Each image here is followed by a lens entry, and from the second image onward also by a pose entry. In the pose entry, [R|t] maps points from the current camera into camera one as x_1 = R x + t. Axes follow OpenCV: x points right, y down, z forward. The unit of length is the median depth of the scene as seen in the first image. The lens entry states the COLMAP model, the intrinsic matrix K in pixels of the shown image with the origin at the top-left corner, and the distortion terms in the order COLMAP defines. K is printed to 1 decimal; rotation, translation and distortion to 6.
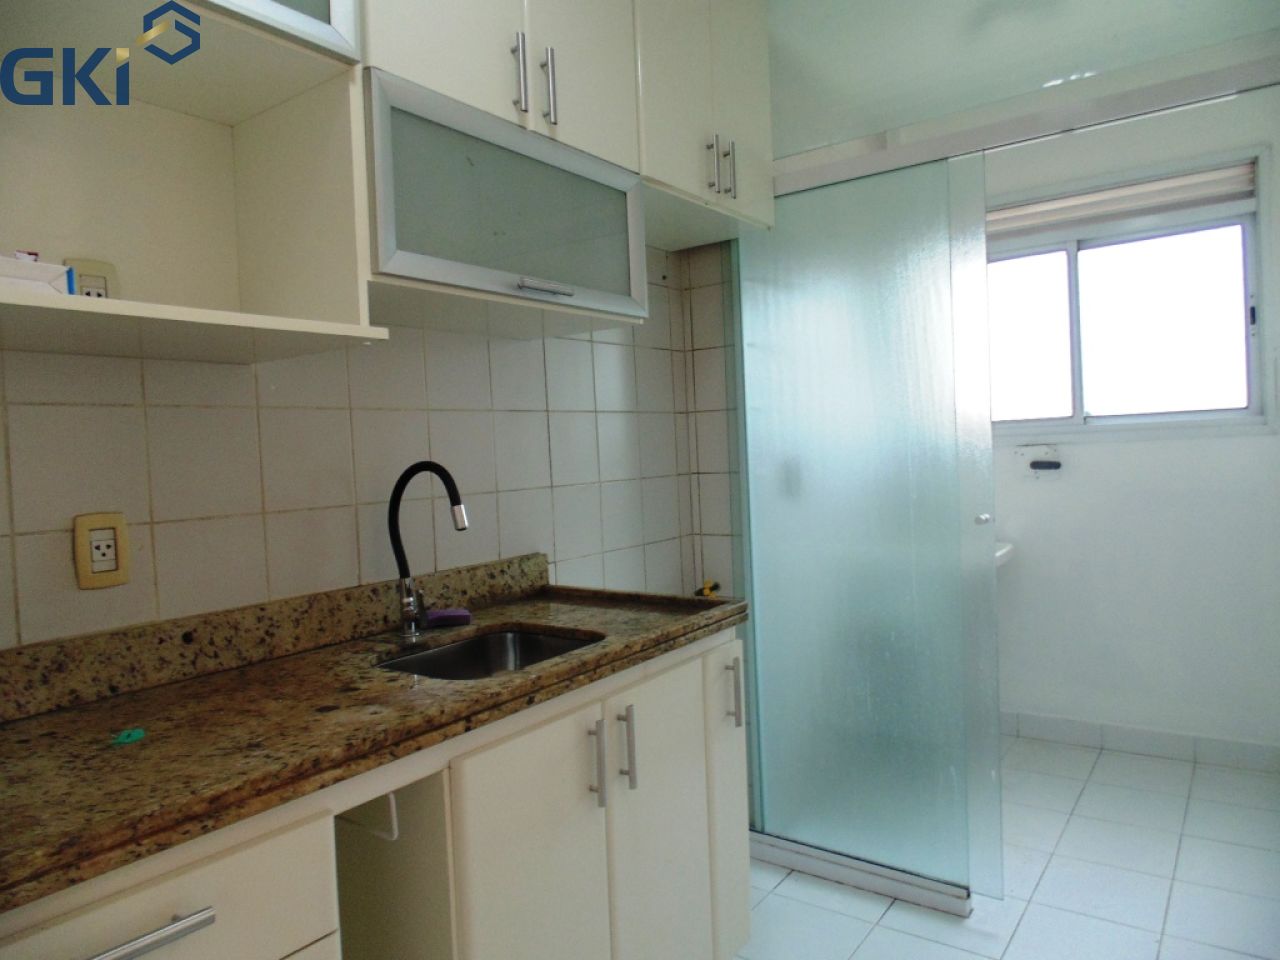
lens RADIAL K [[840.1, 0, 639.5], [0, 840.1, 478.1], [0, 0, 1]] dist [-0.023393, 0.001081]
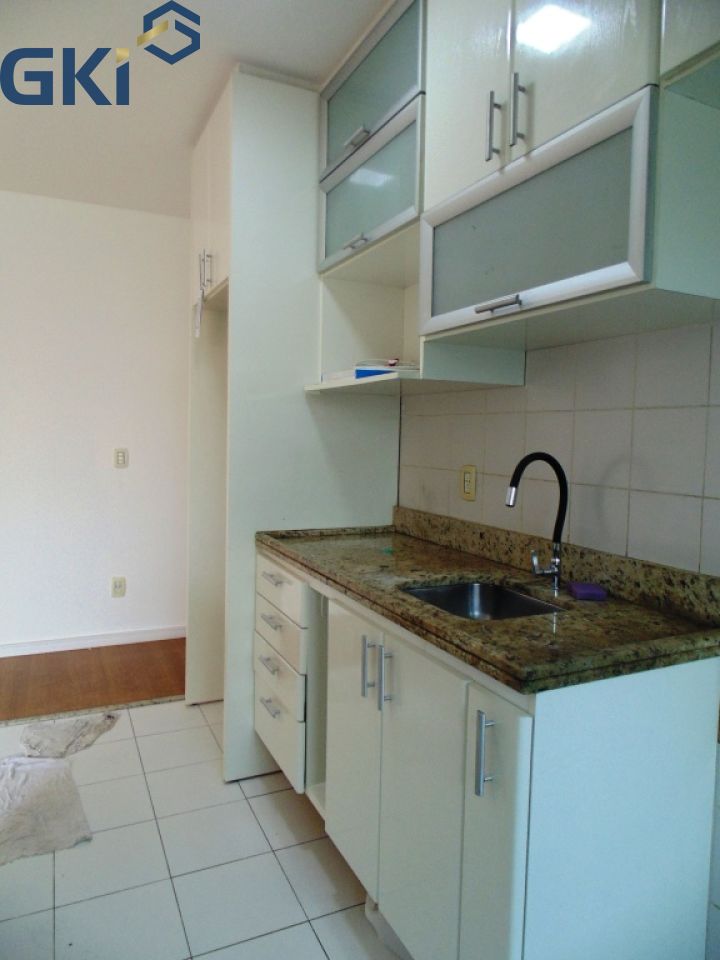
lens RADIAL K [[630.1, 0, 358.5], [0, 630.1, 476.8], [0, 0, 1]] dist [-0.023393, 0.001081]
pose [[-0.461722, 0.087679, -0.882681, 0.735810], [-0.040547, 0.991976, 0.119745, -0.088114], [0.886097, 0.091079, -0.454462, 1.223509]]
